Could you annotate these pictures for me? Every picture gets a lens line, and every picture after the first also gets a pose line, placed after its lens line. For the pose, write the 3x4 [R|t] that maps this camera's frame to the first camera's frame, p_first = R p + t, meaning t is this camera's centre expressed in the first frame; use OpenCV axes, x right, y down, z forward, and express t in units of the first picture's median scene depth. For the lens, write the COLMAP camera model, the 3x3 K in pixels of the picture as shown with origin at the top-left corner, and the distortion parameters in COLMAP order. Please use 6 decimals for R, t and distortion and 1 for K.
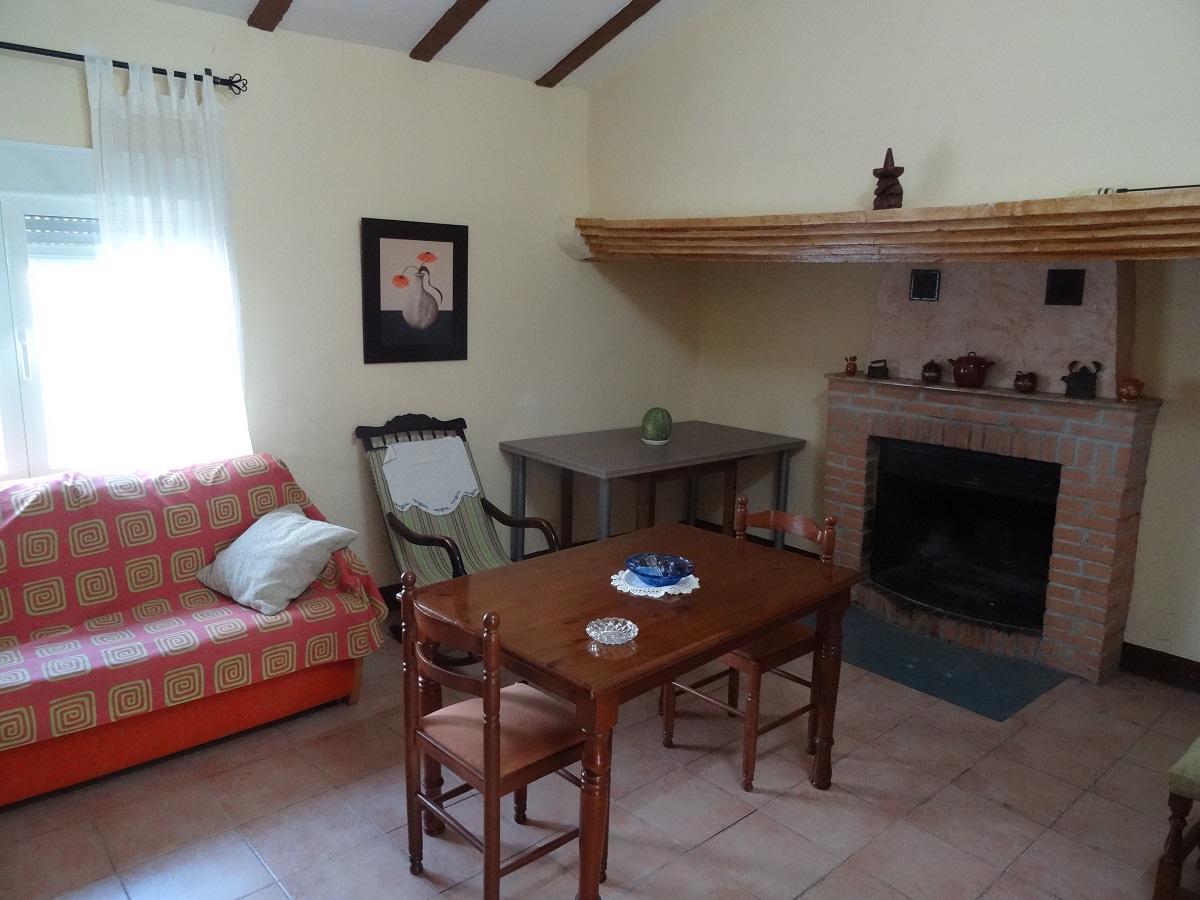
lens RADIAL K [[863.0, 0, 596.6], [0, 863.0, 453.5], [0, 0, 1]] dist [0.003550, -0.003960]
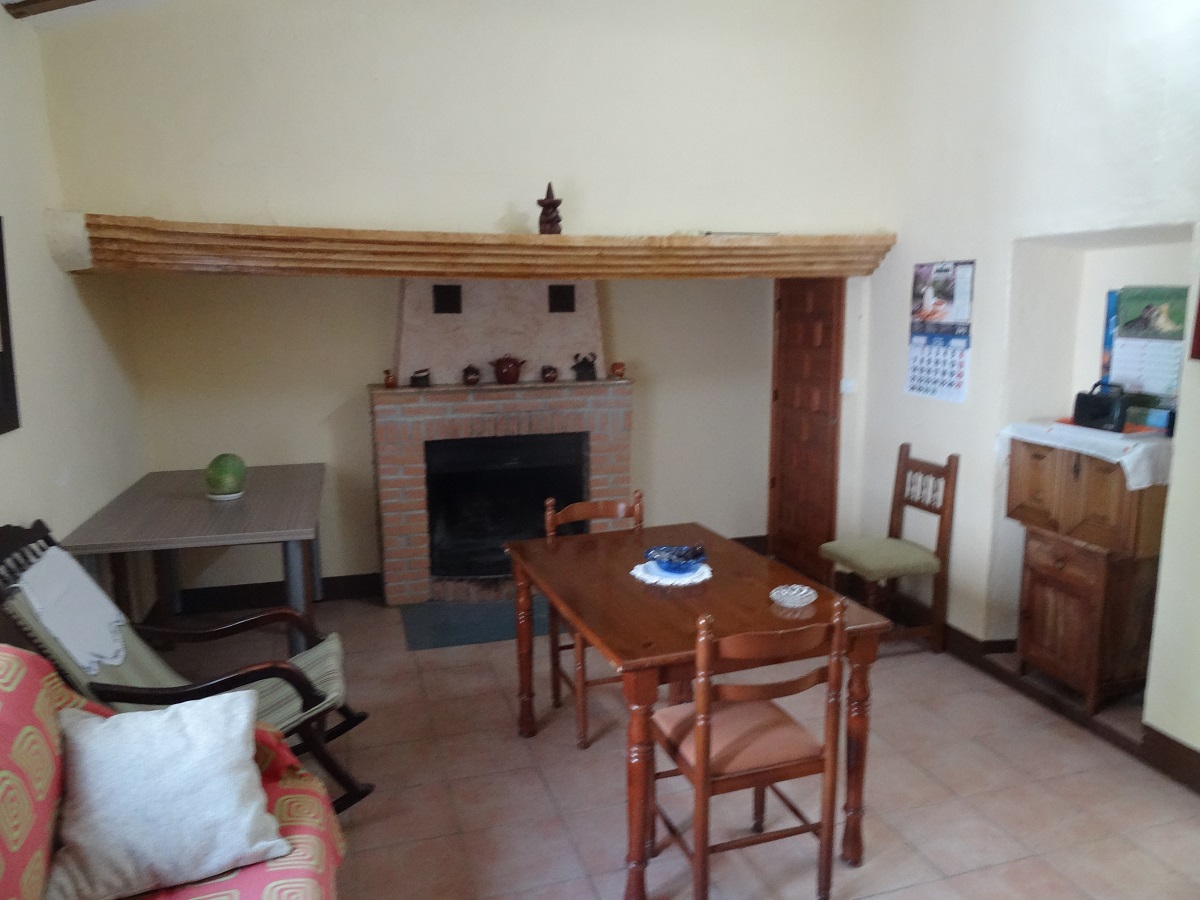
lens RADIAL K [[863.0, 0, 595.3], [0, 863.0, 447.1], [0, 0, 1]] dist [0.003550, -0.003960]
pose [[0.408509, -0.168207, 0.897122, -0.614478], [0.190161, 0.976990, 0.096591, -0.085009], [-0.892726, 0.131139, 0.431095, 0.398301]]
